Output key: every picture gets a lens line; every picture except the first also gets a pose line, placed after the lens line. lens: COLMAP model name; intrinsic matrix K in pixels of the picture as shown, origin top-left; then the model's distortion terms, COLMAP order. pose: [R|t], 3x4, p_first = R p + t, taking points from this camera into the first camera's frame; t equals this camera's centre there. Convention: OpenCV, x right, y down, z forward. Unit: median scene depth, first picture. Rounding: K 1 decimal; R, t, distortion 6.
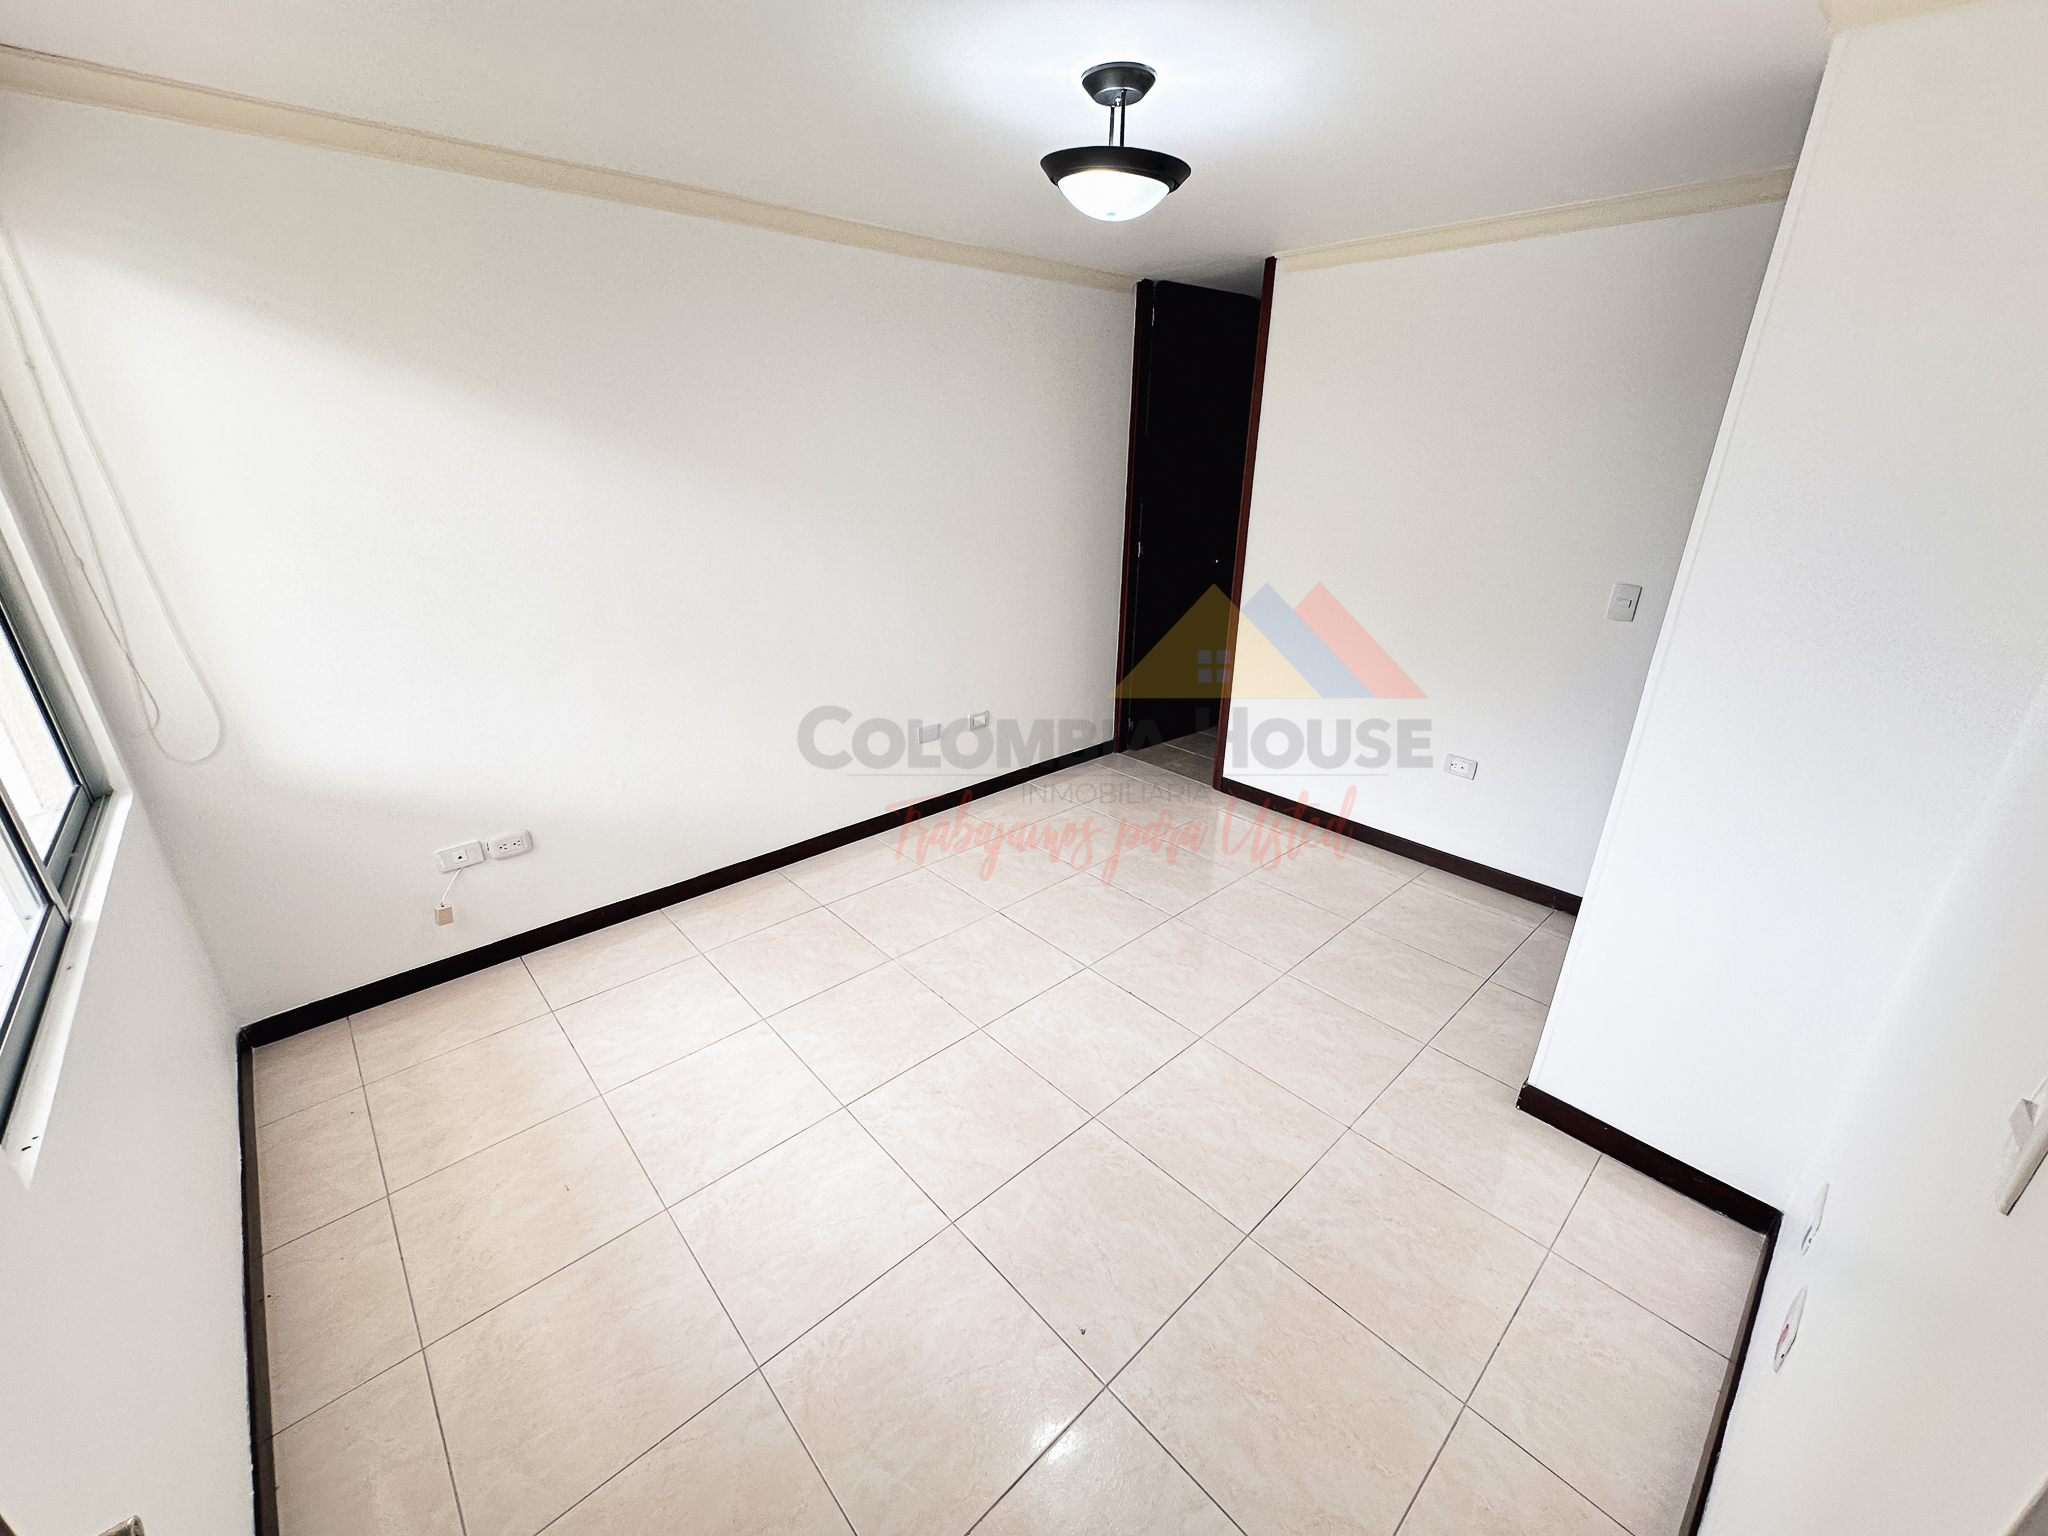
lens RADIAL K [[817.9, 0, 1025.9], [0, 817.9, 761.2], [0, 0, 1]] dist [-0.001514, 0.000536]
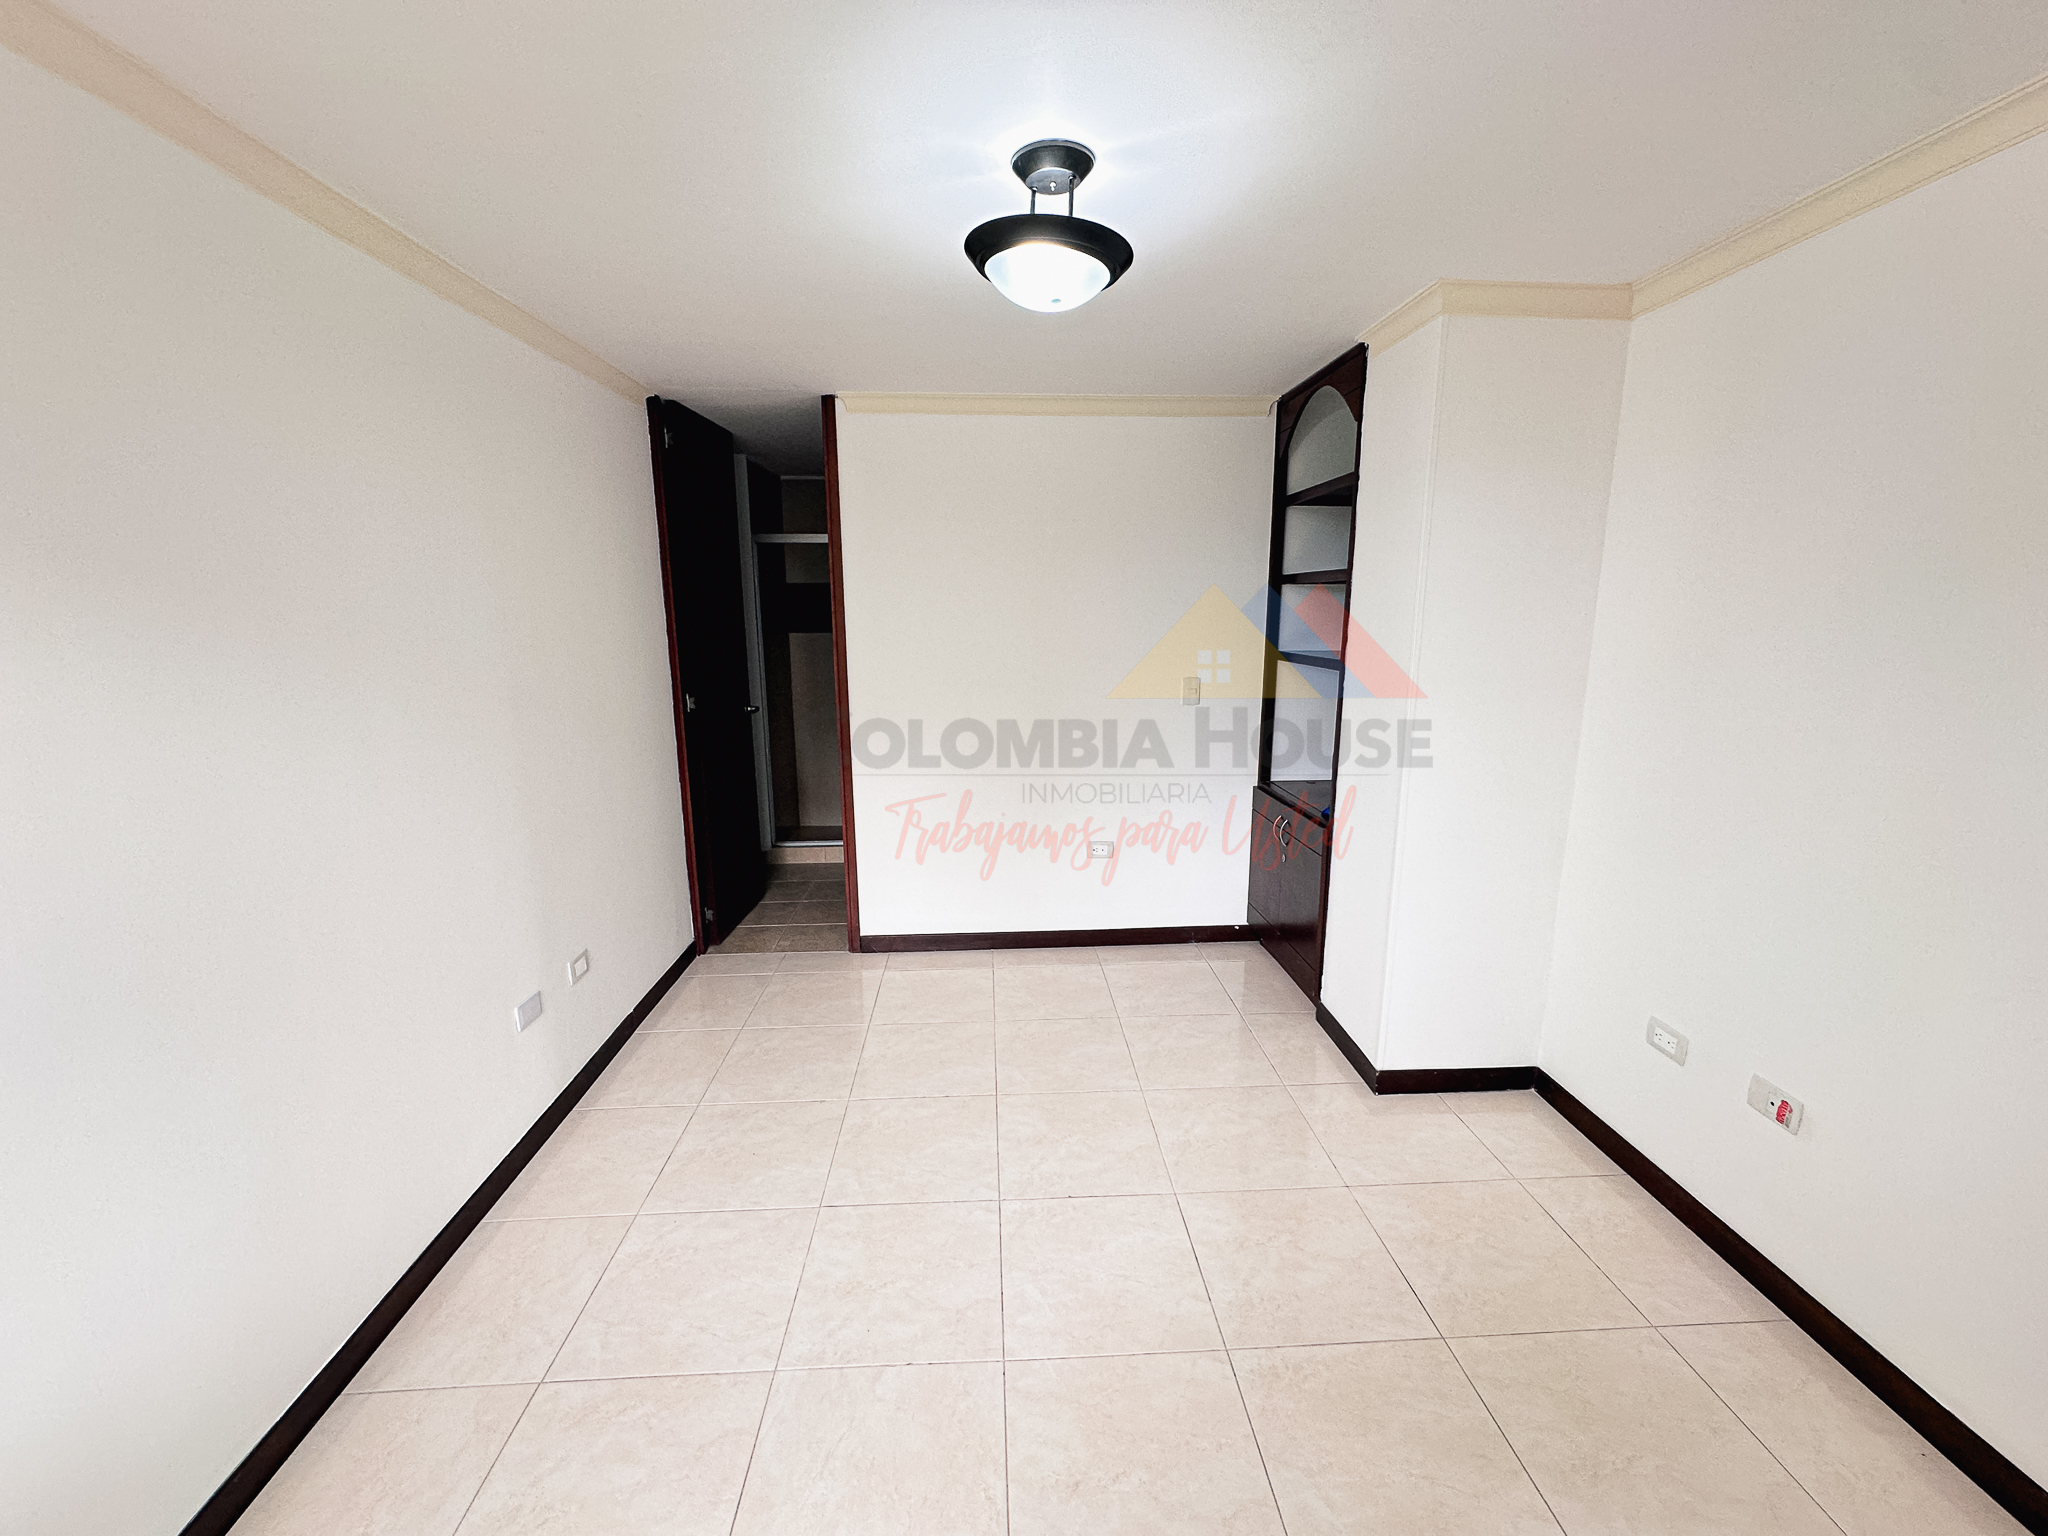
lens RADIAL K [[817.9, 0, 971.1], [0, 817.9, 771.7], [0, 0, 1]] dist [-0.001514, 0.000536]
pose [[0.640287, -0.155920, 0.752145, -0.376983], [0.290934, 0.955457, -0.049600, -0.085224], [-0.710908, 0.250582, 0.657129, 0.335877]]
